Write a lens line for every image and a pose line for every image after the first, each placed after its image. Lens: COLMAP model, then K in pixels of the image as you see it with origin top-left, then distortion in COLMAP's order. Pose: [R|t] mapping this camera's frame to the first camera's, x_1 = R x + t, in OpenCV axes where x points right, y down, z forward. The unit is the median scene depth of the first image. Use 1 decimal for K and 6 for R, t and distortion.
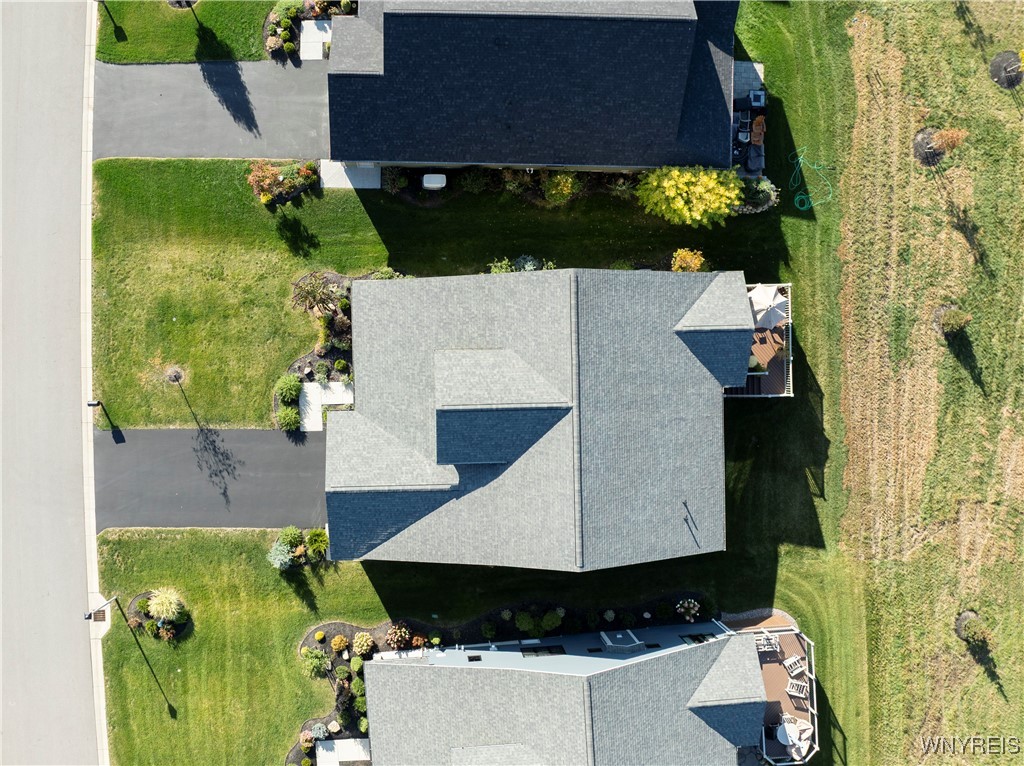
lens RADIAL K [[729.0, 0, 510.0], [0, 729.0, 379.2], [0, 0, 1]] dist [-0.039559, 0.012043]
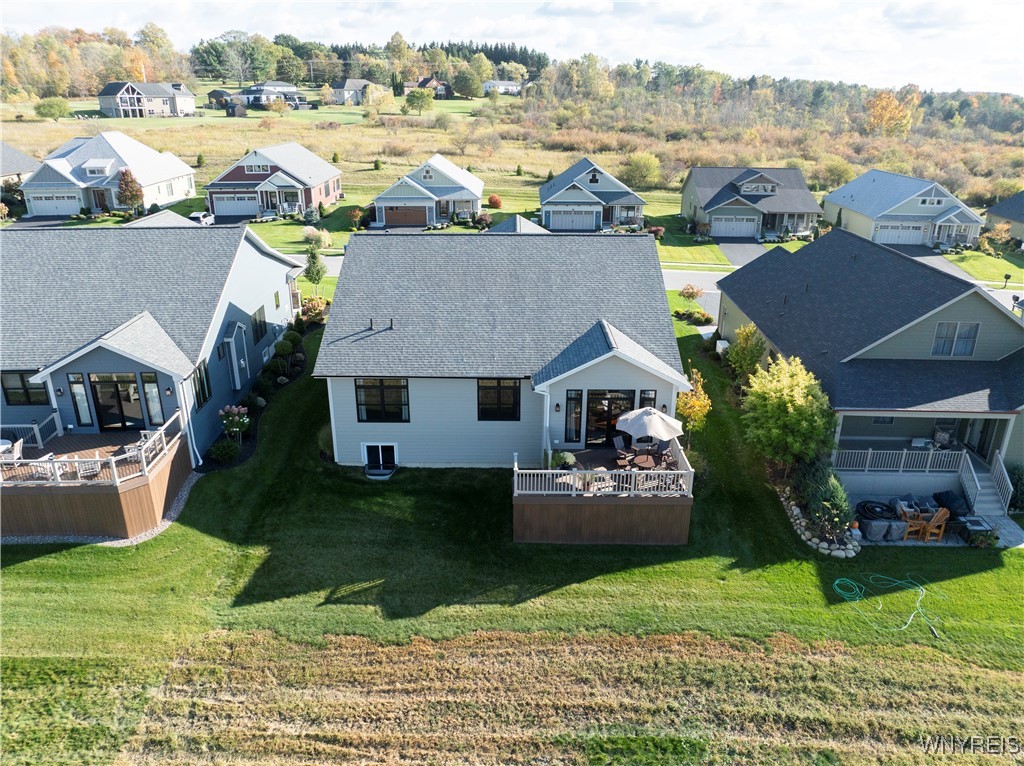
lens RADIAL K [[729.0, 0, 508.1], [0, 729.0, 382.2], [0, 0, 1]] dist [-0.039559, 0.012043]
pose [[-0.033294, 0.394612, -0.918244, 0.869946], [-0.999358, -0.025328, 0.025351, 0.014060], [-0.013253, 0.918499, 0.395202, 0.628103]]
